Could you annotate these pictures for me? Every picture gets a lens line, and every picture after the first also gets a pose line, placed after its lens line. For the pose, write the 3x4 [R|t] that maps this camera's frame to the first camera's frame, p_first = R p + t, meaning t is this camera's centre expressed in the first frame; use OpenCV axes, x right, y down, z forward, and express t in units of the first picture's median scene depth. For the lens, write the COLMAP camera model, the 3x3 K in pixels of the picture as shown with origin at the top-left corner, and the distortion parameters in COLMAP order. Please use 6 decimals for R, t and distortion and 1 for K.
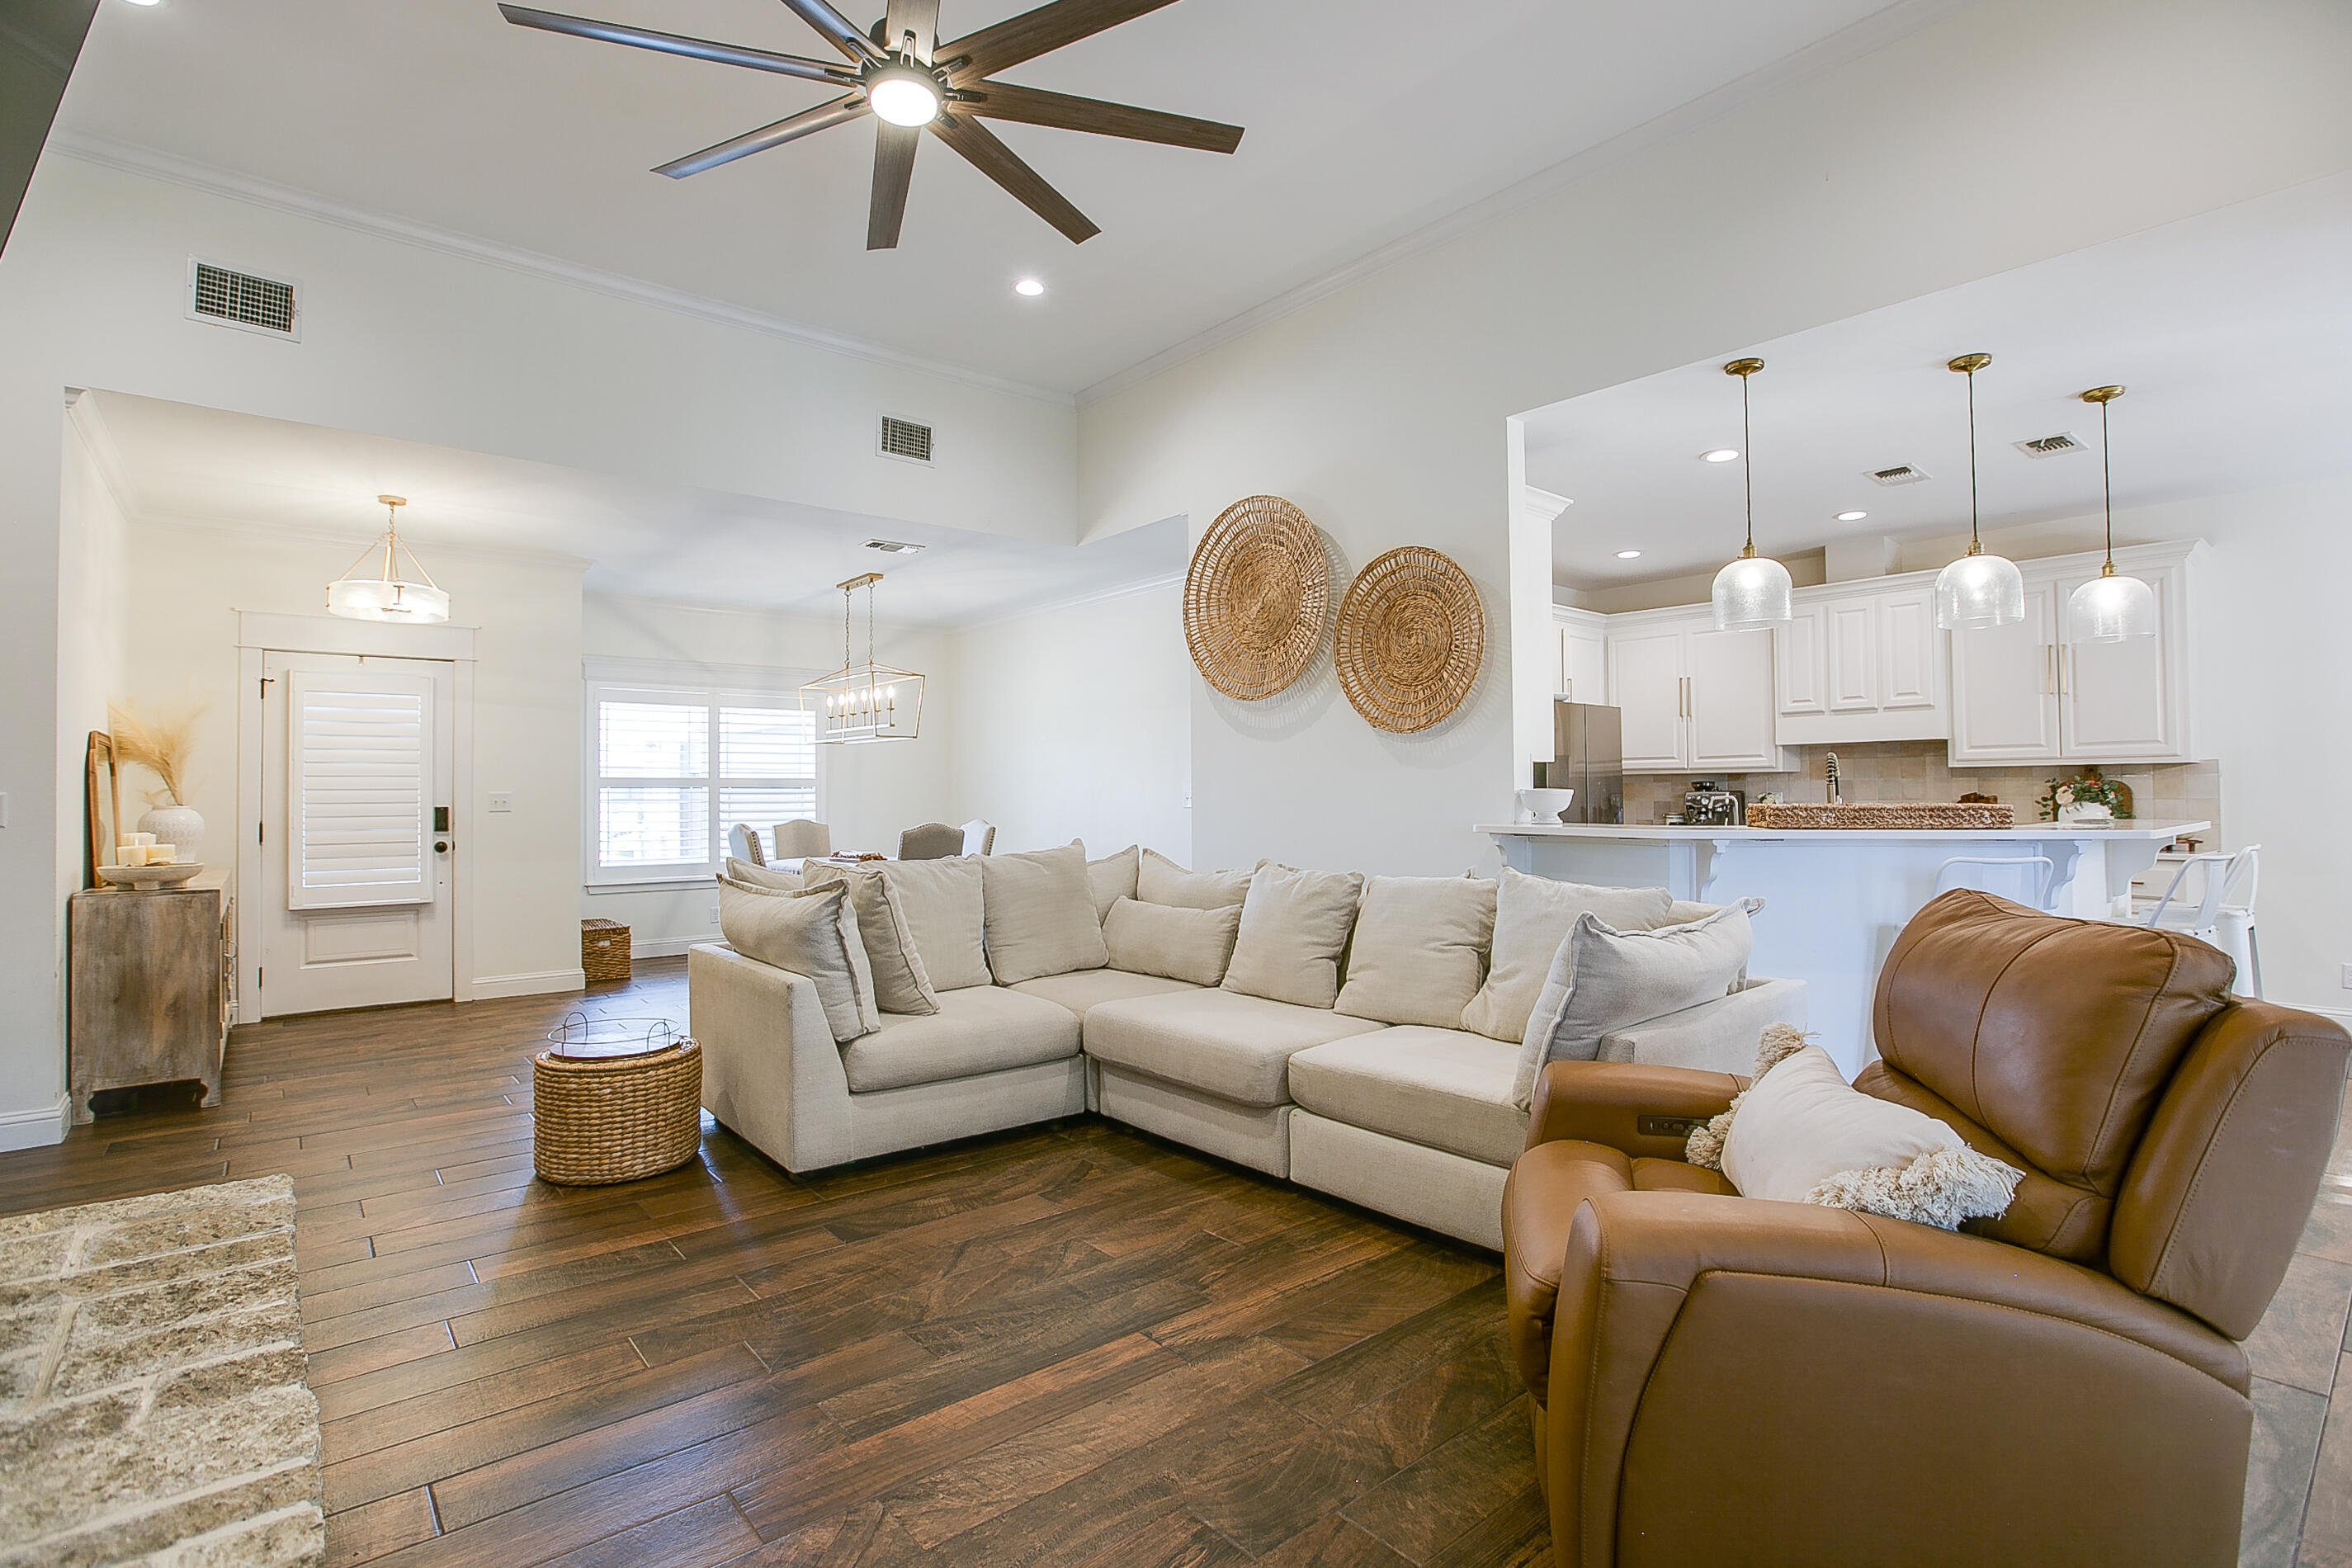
lens RADIAL K [[1116.1, 0, 1165.5], [0, 1116.1, 776.7], [0, 0, 1]] dist [-0.052484, 0.019619]
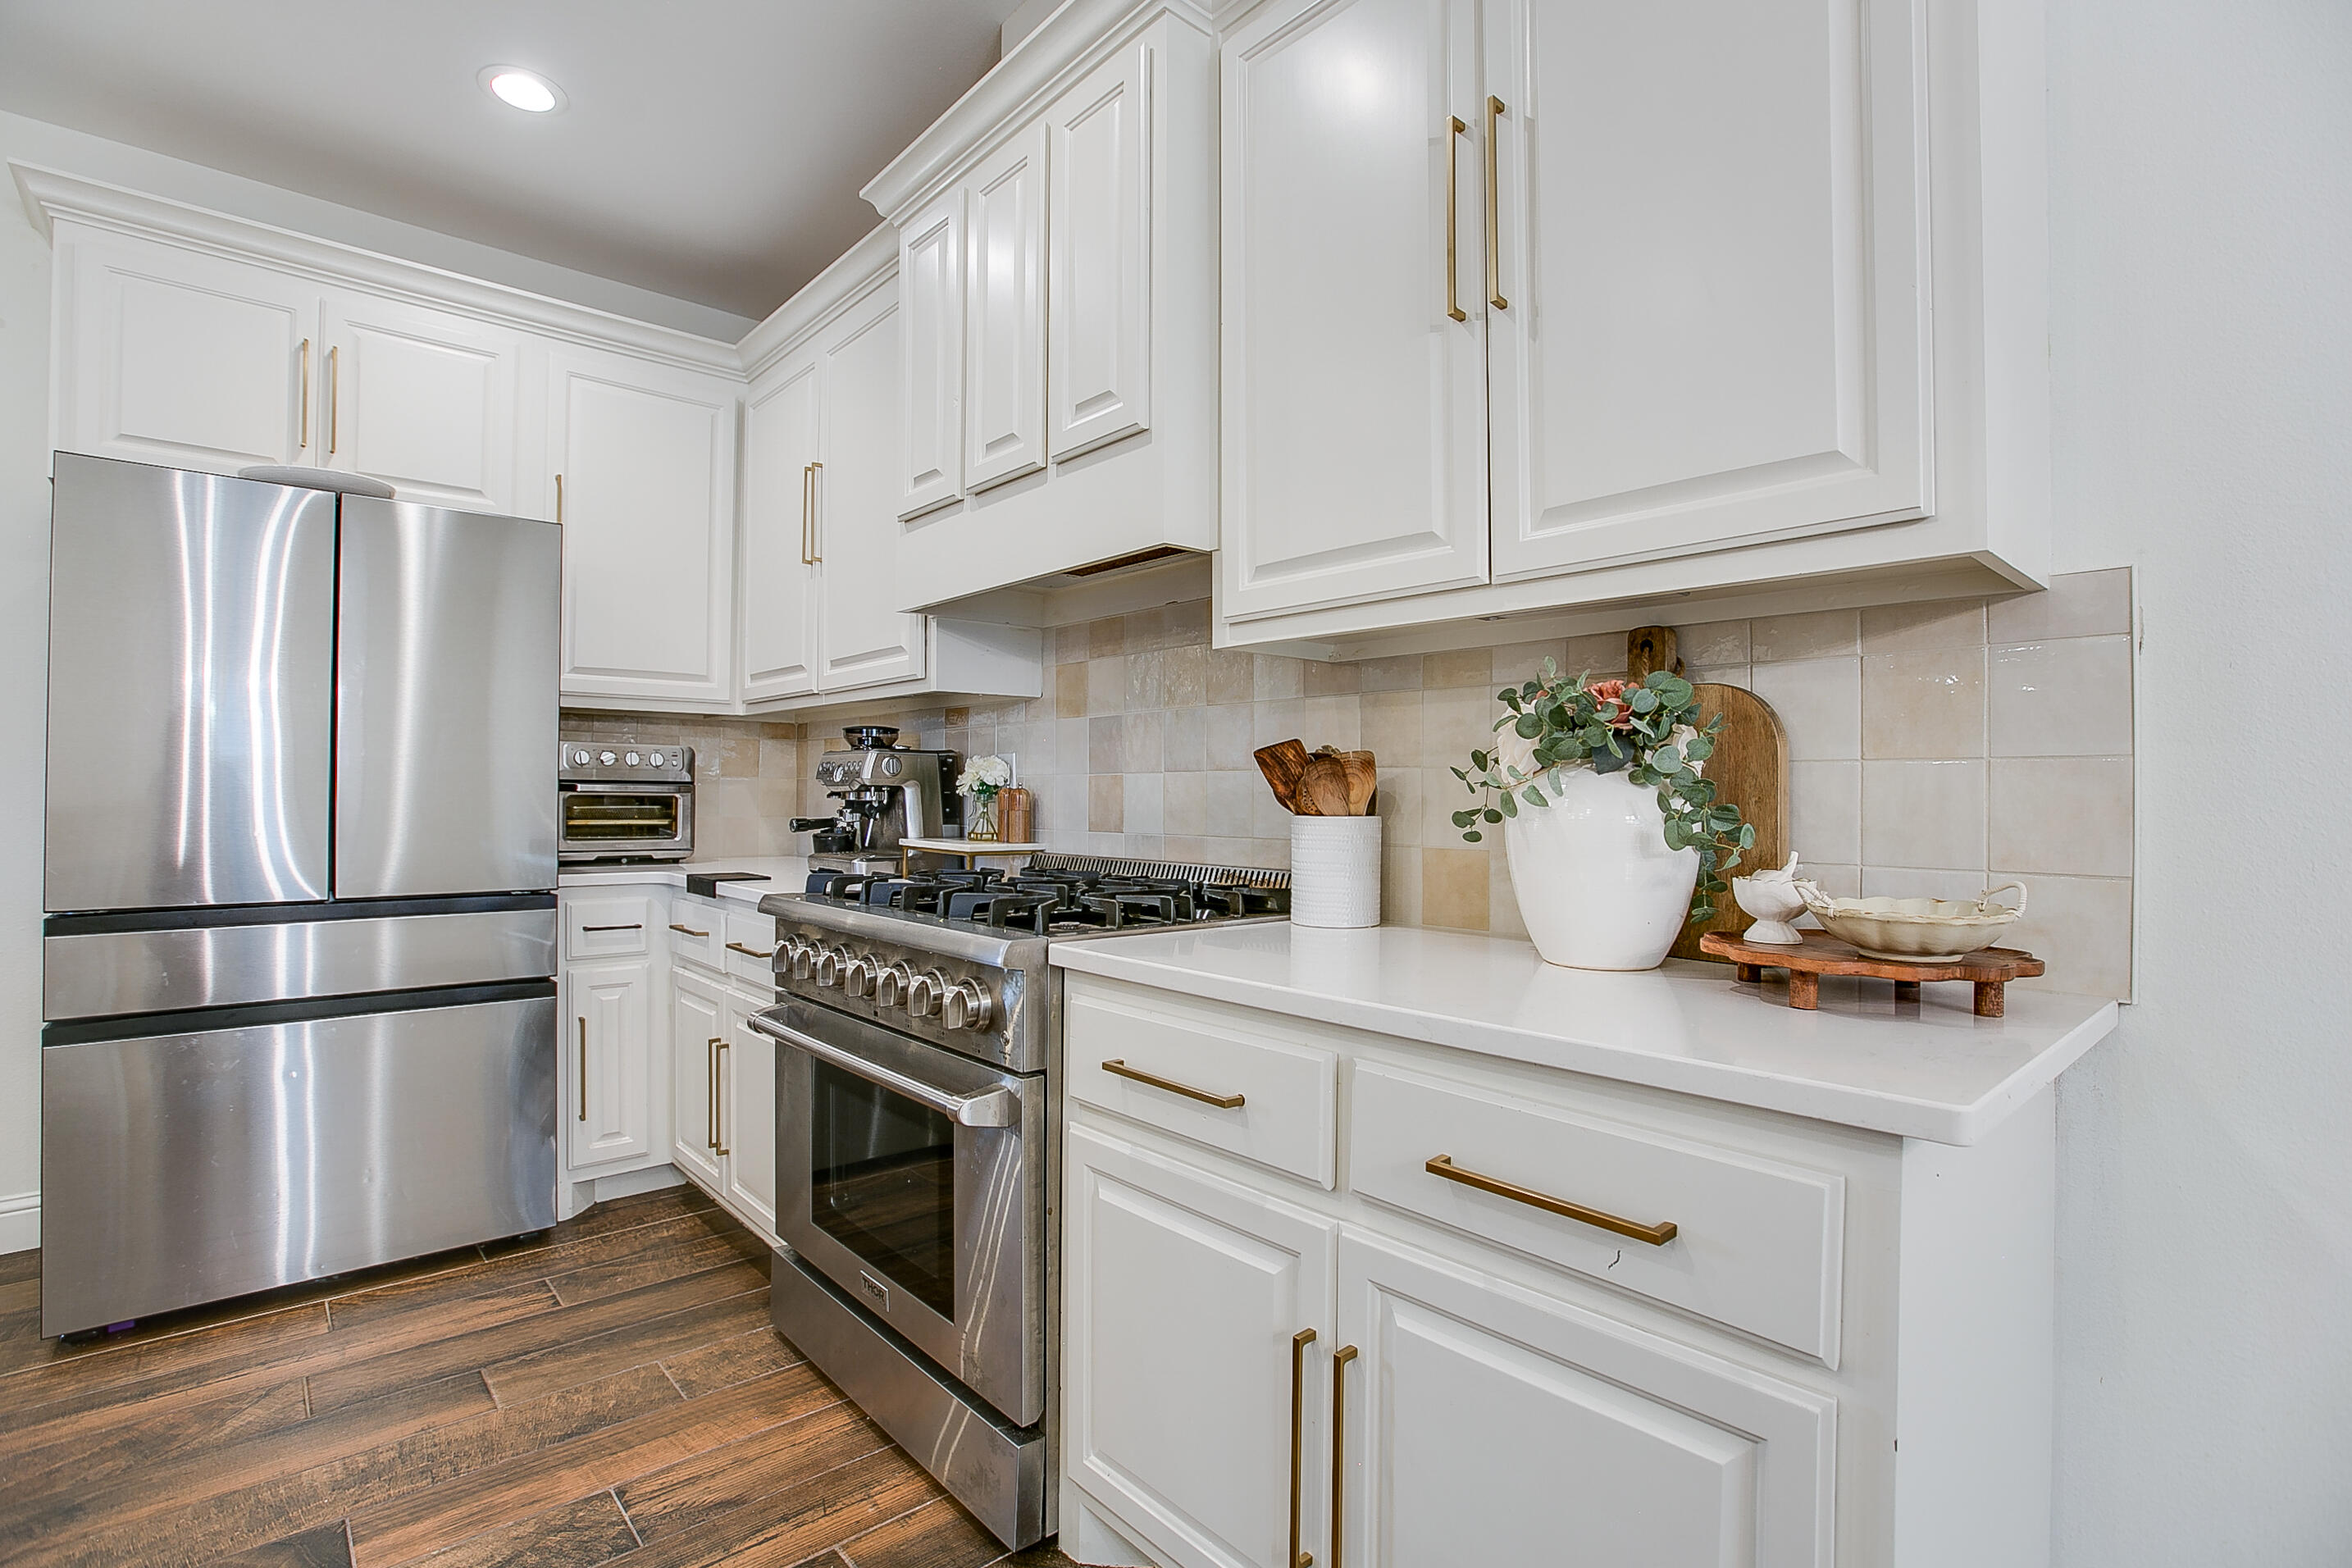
lens RADIAL K [[1090.9, 0, 1176.8], [0, 1090.9, 791.4], [0, 0, 1]] dist [-0.030519, 0.000361]
pose [[0.999169, 0.011443, 0.039128, 0.702982], [-0.012186, 0.999749, 0.018803, 0.023140], [-0.038903, -0.019264, 0.999057, 0.718956]]
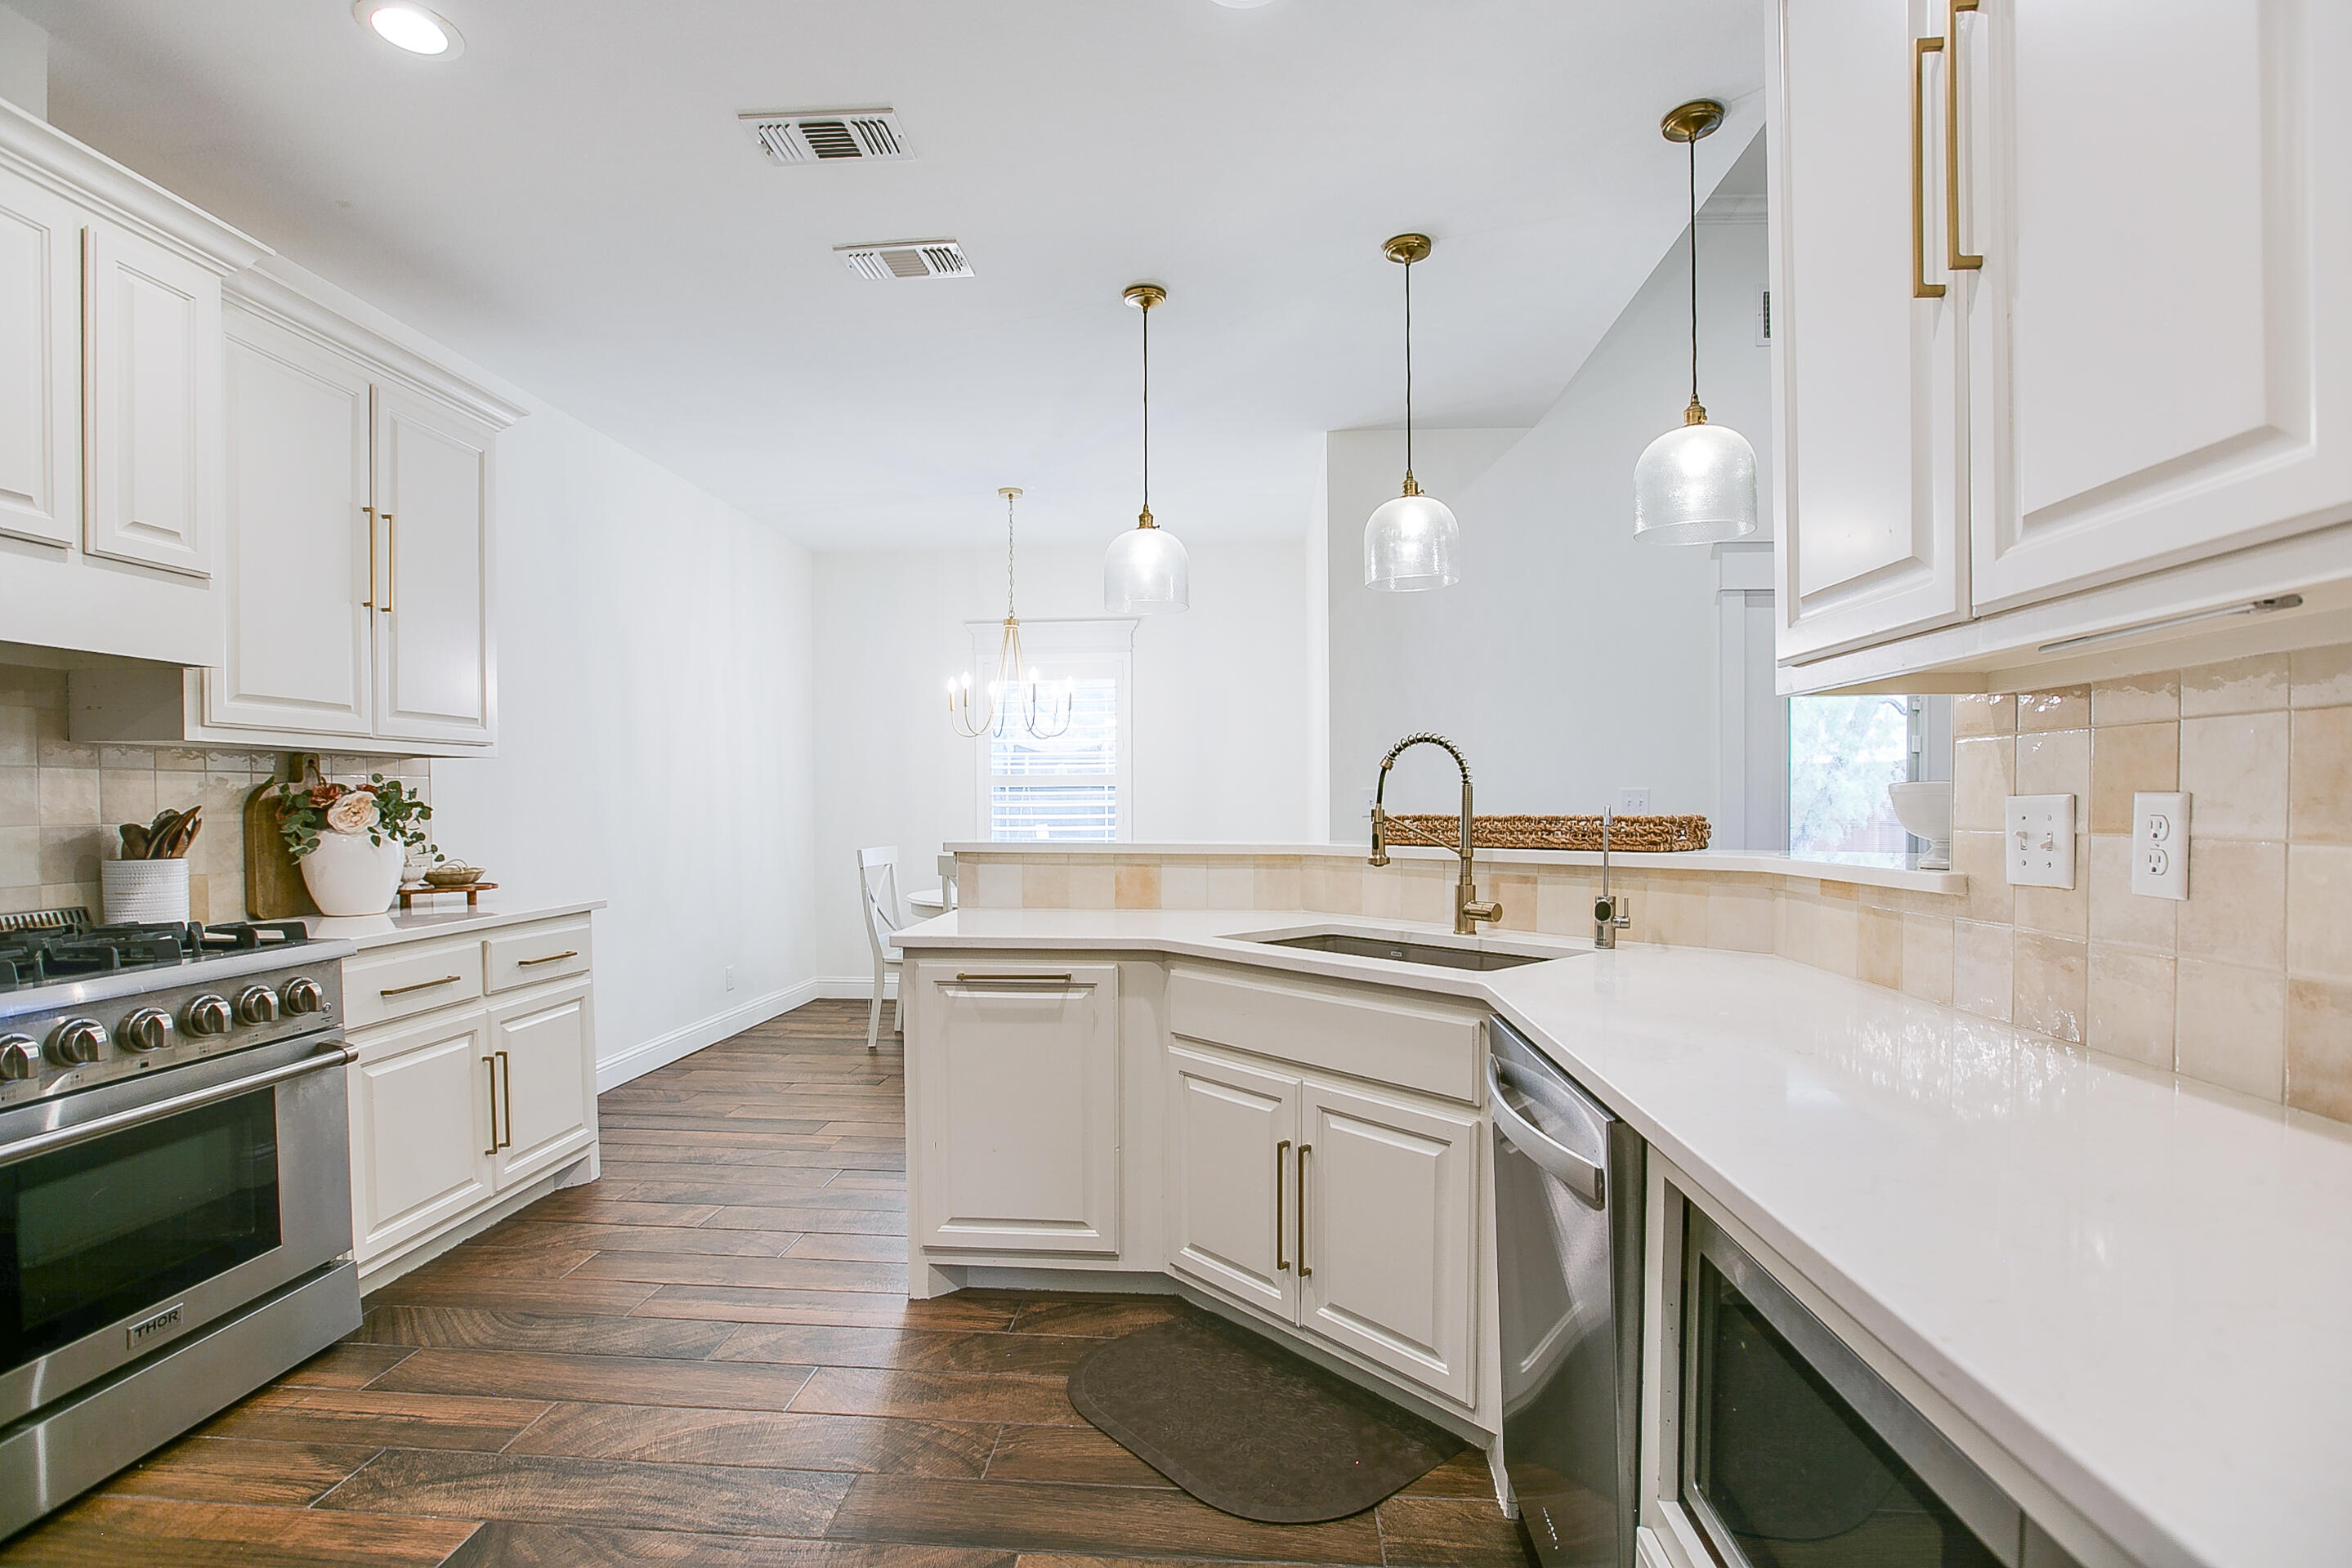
lens RADIAL K [[1116.2, 0, 1169.2], [0, 1116.2, 820.2], [0, 0, 1]] dist [-0.002282, 0.000065]
pose [[-0.723877, -0.003294, 0.689921, 0.187240], [-0.004557, 0.999990, -0.000007, 0.018331], [-0.689914, -0.003149, -0.723885, 1.054115]]
